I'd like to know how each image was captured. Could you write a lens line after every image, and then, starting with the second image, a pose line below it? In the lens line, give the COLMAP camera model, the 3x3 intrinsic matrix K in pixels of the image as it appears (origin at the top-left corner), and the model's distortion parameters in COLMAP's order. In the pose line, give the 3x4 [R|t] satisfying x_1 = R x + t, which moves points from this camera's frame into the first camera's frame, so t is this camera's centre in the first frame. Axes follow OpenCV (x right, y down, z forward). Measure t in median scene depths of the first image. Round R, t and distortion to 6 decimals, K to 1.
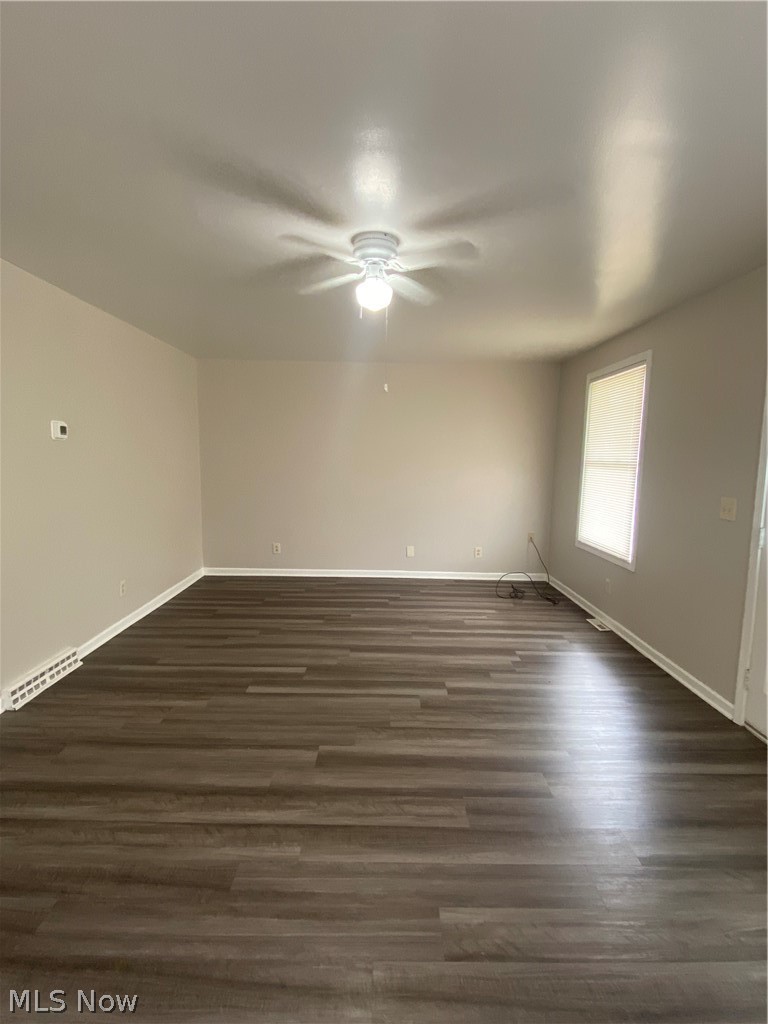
lens RADIAL K [[503.1, 0, 384.0], [0, 503.1, 514.9], [0, 0, 1]] dist [-0.001211, -0.000816]
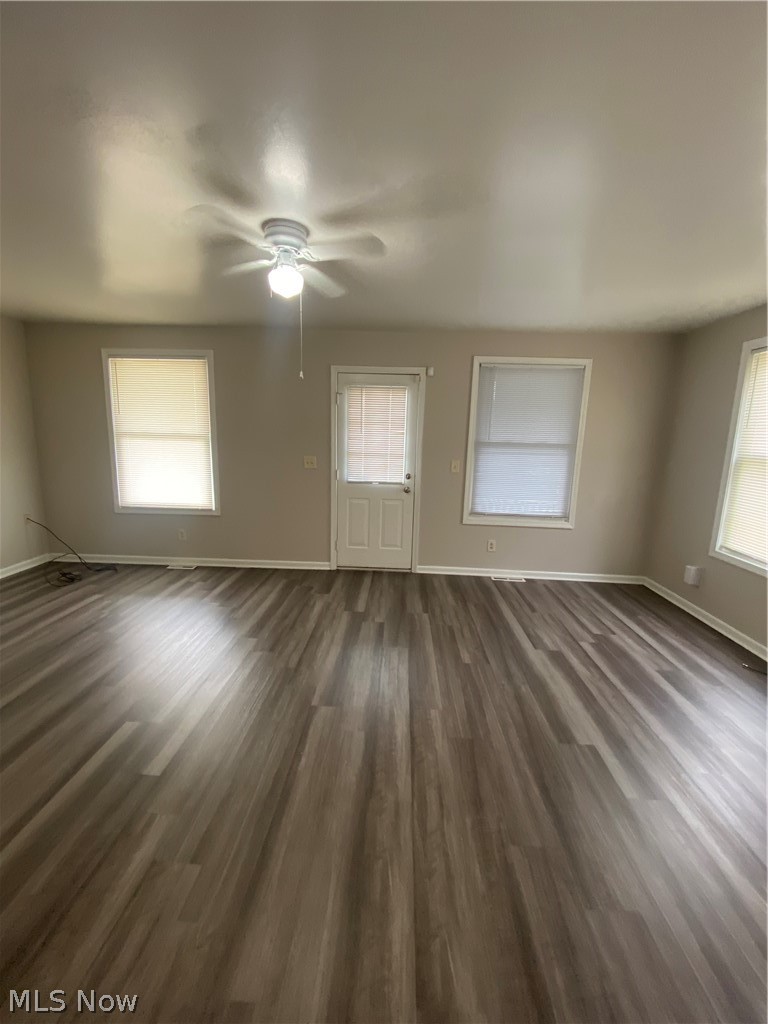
lens RADIAL K [[413.8, 0, 384.7], [0, 413.8, 511.1], [0, 0, 1]] dist [0.021517, -0.020429]
pose [[0.048339, -0.192279, 0.980149, -0.977327], [0.097468, 0.977521, 0.186956, -0.110688], [-0.994064, 0.086496, 0.065994, 0.789188]]
